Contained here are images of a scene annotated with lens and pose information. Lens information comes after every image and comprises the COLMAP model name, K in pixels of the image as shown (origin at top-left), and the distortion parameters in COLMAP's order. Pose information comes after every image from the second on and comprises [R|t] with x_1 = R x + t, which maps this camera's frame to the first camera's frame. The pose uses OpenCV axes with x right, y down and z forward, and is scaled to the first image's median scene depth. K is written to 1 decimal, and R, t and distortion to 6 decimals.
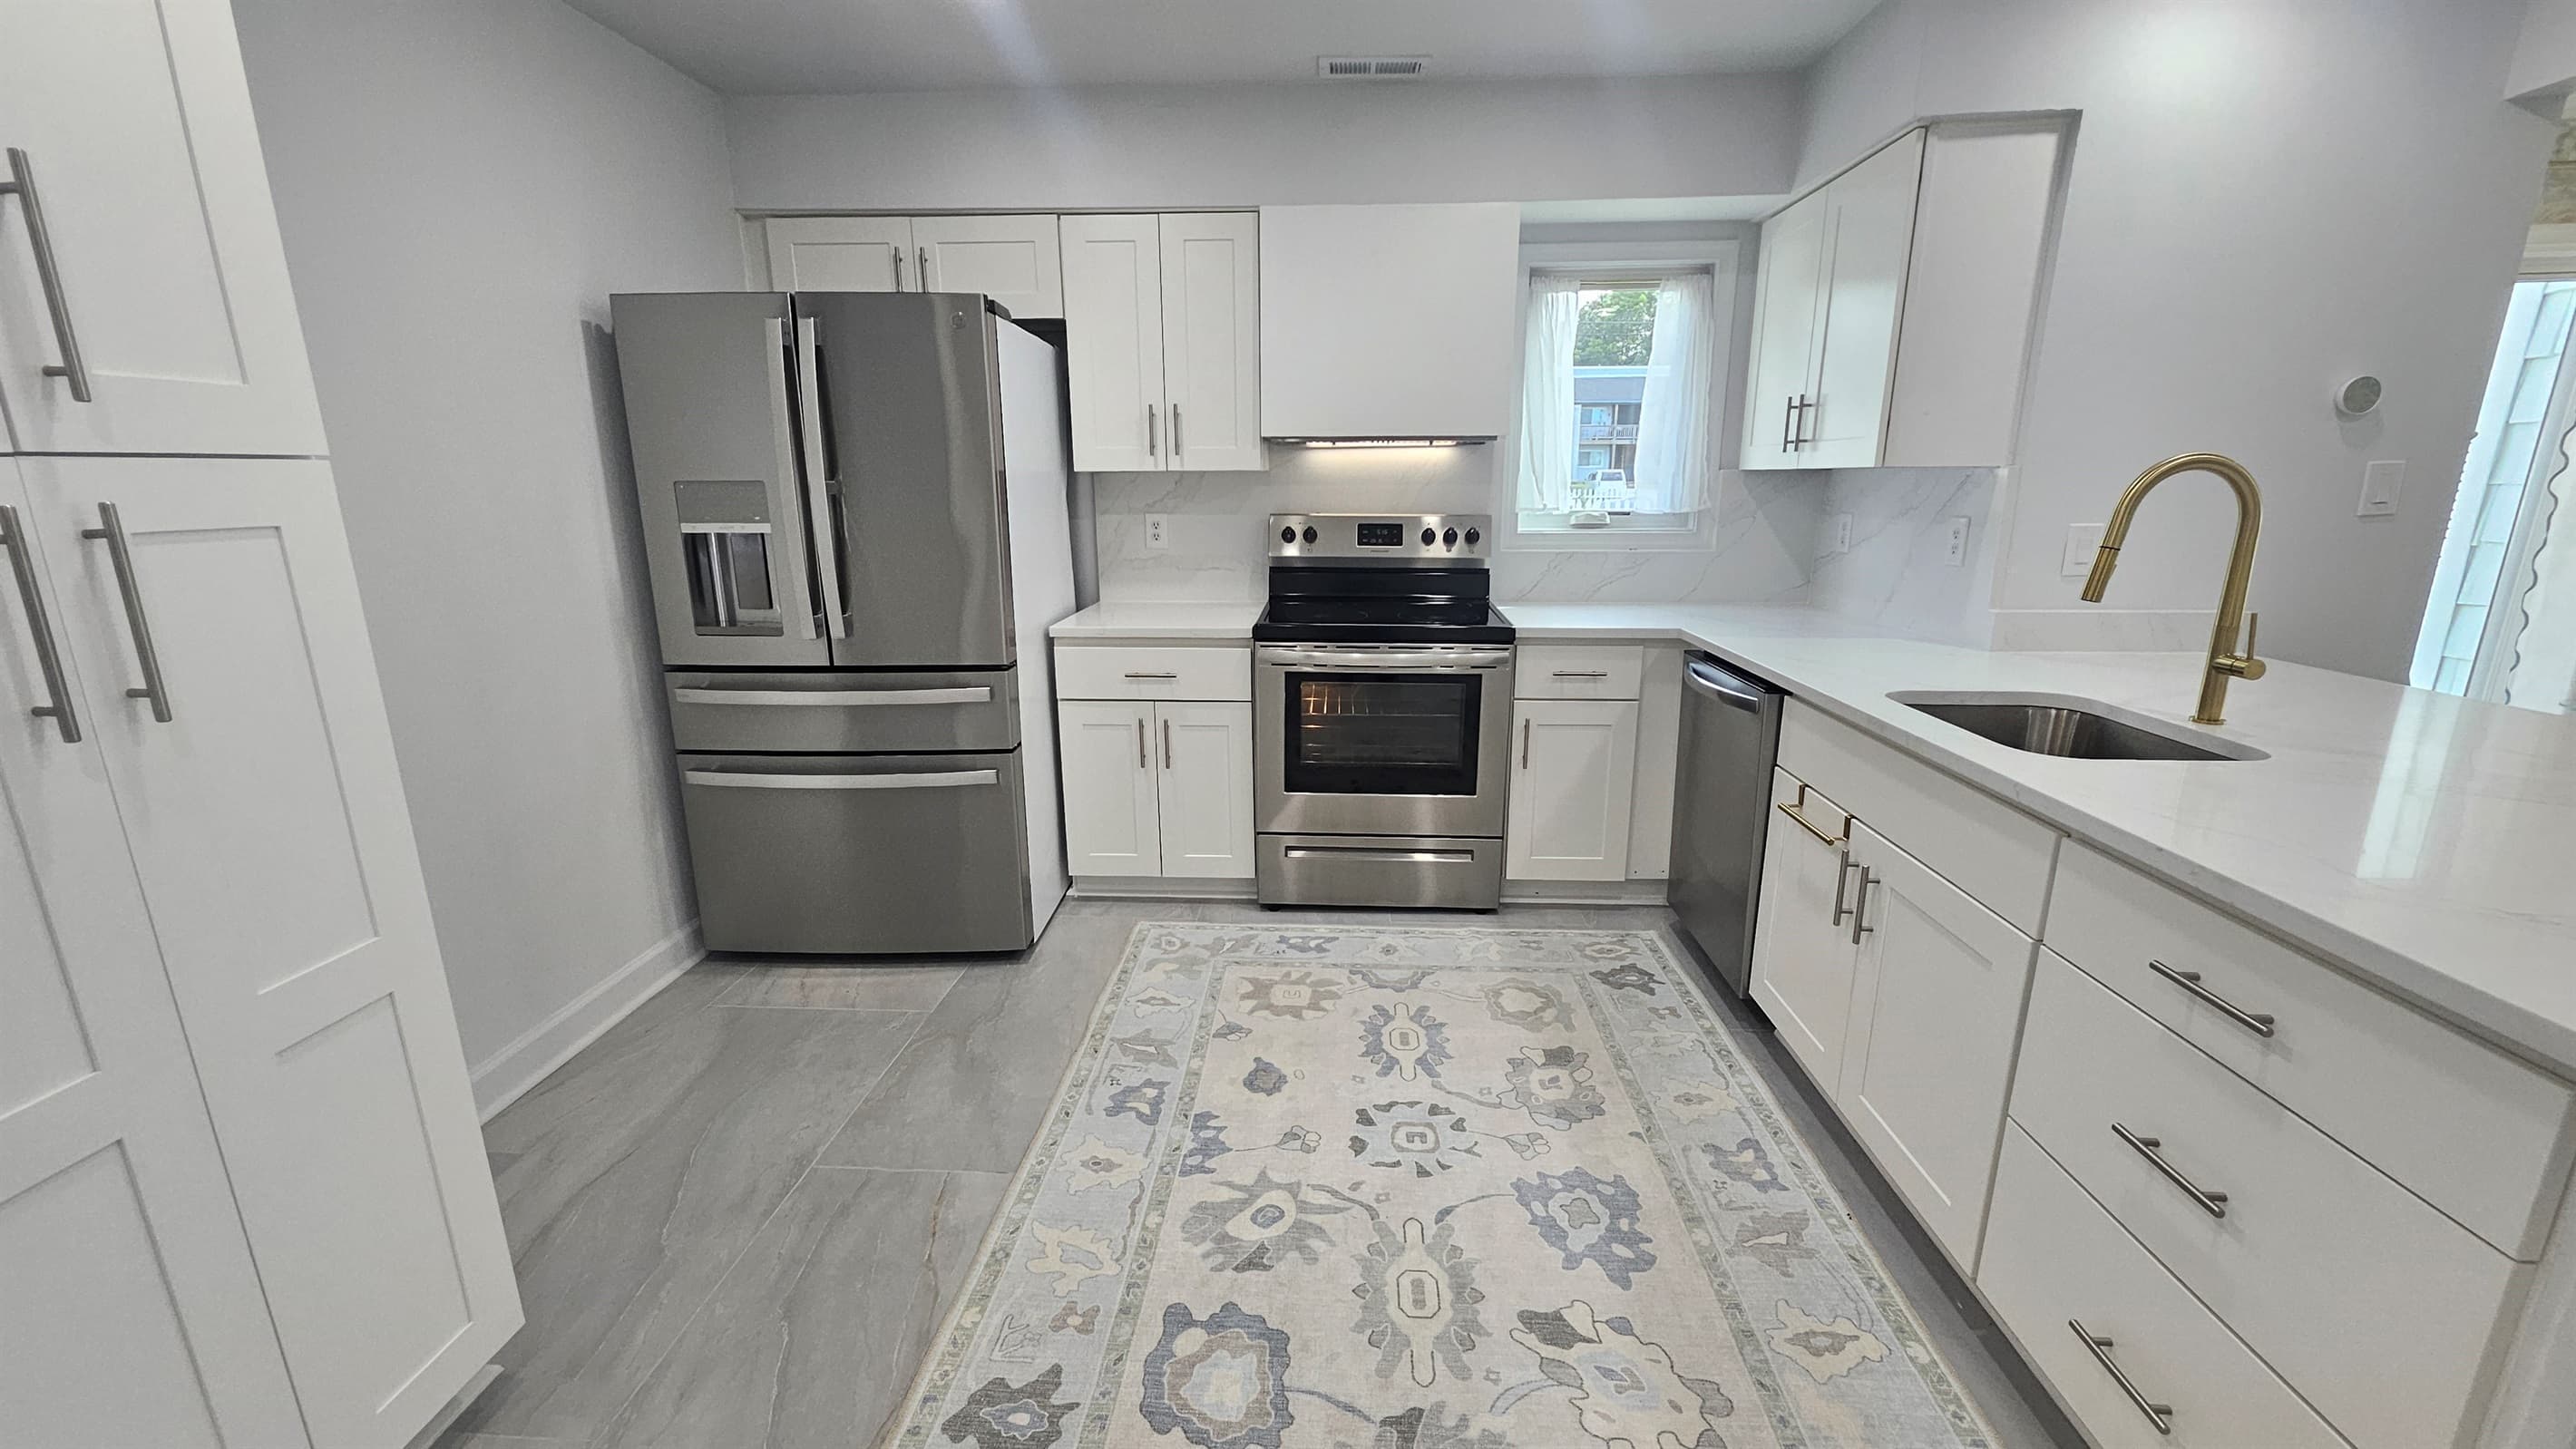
lens RADIAL K [[1007.8, 0, 1292.1], [0, 1007.8, 723.7], [0, 0, 1]] dist [-0.002514, -0.000218]
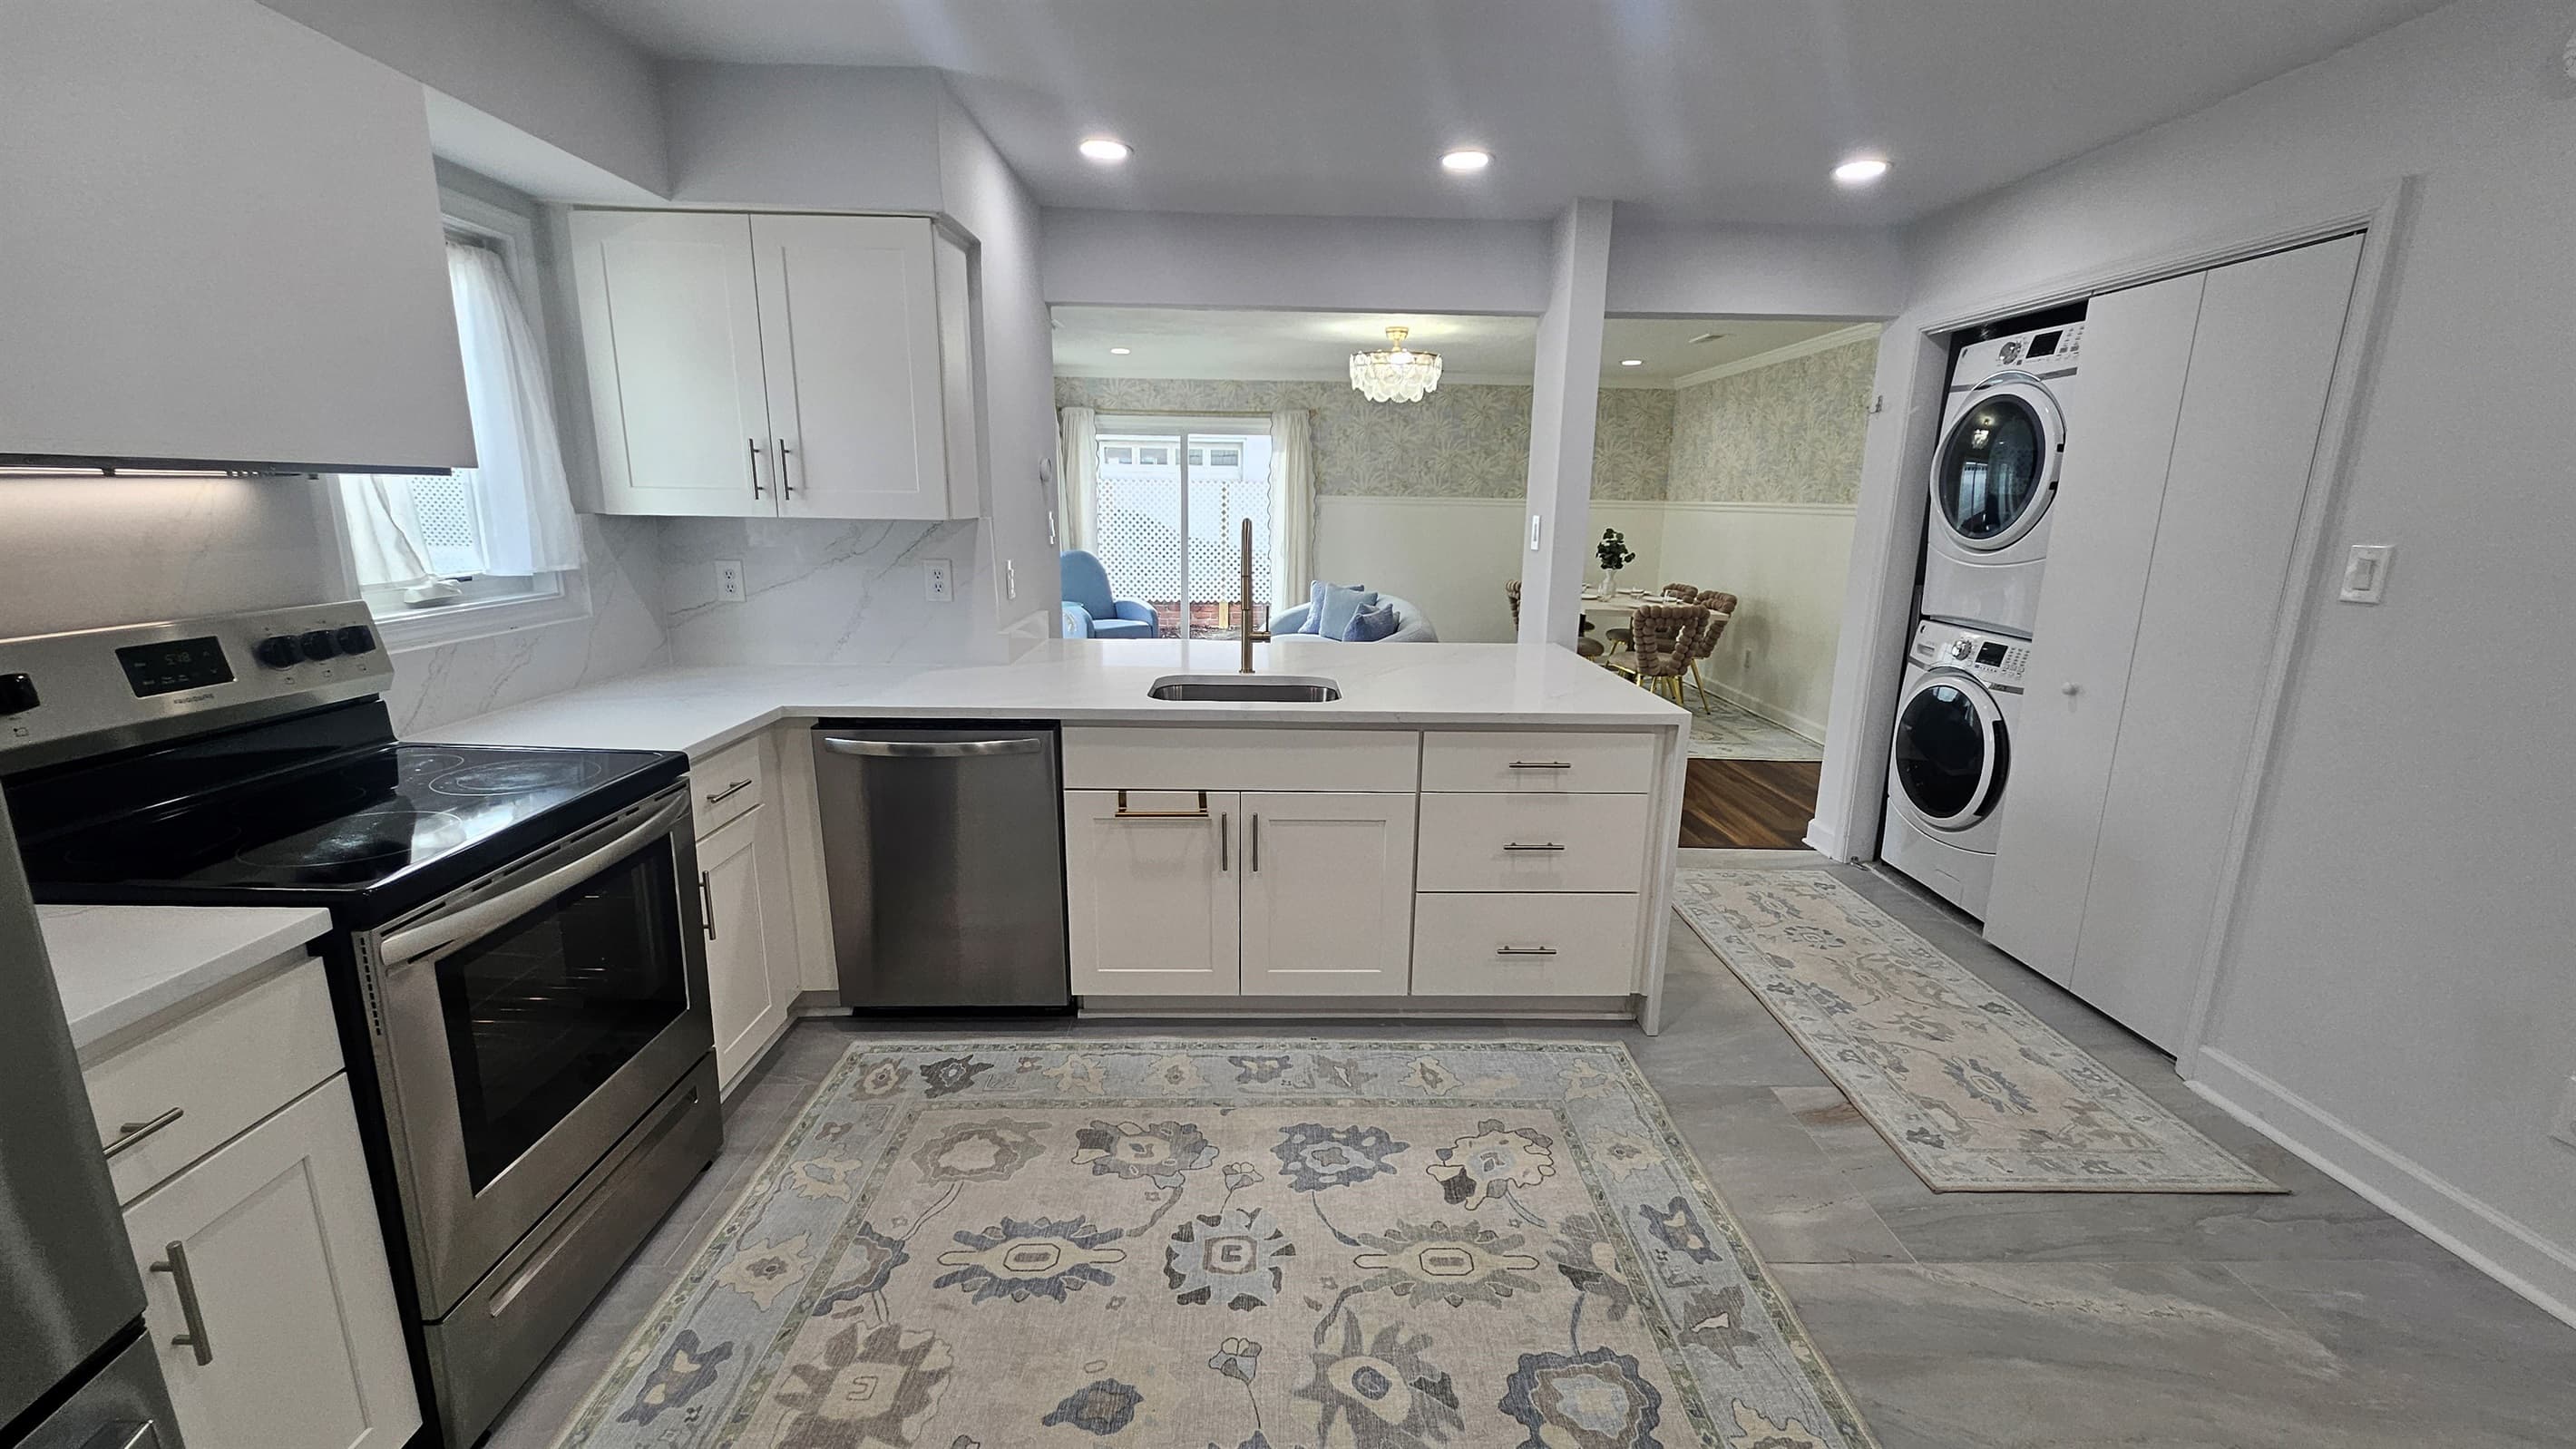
lens RADIAL K [[1007.8, 0, 1291.9], [0, 1007.8, 718.7], [0, 0, 1]] dist [-0.002514, -0.000218]
pose [[-0.077702, -0.213398, 0.973870, -0.625354], [0.222897, 0.948379, 0.225597, -0.233922], [-0.971740, 0.234602, -0.026125, 0.783540]]
